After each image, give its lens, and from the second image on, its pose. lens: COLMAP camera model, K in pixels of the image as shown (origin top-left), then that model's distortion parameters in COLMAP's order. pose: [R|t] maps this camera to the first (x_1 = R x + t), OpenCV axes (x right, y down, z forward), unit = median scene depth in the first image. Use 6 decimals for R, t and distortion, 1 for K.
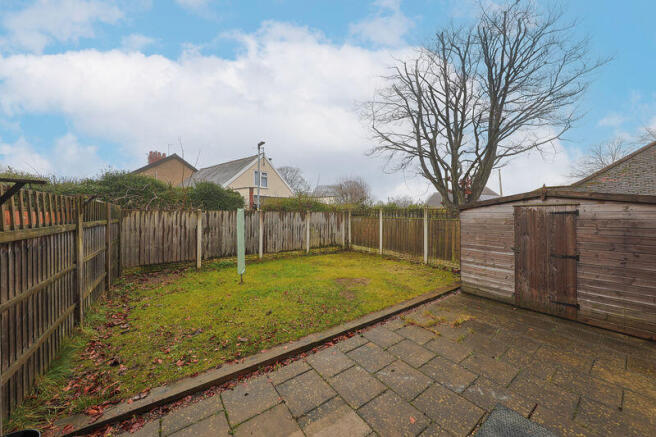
lens RADIAL K [[228.4, 0, 332.6], [0, 228.4, 214.7], [0, 0, 1]] dist [-0.000572, -0.000058]
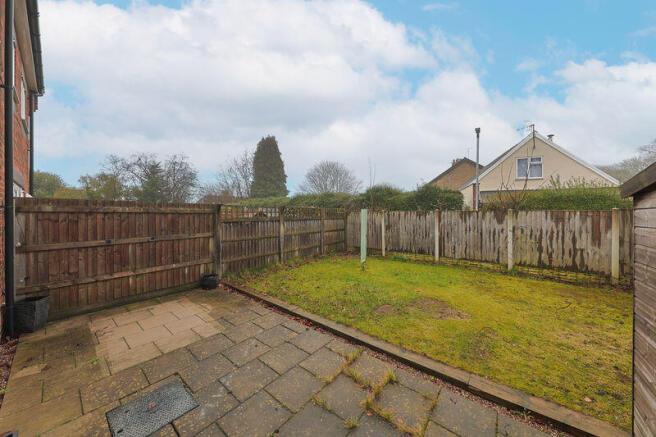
lens RADIAL K [[225.0, 0, 328.2], [0, 225.0, 213.6], [0, 0, 1]] dist [0.000272, 0.000008]
pose [[0.250488, -0.002379, -0.968117, 0.512909], [-0.003504, 0.999988, -0.003363, 0.000589], [0.968113, 0.004235, 0.250477, 0.367215]]
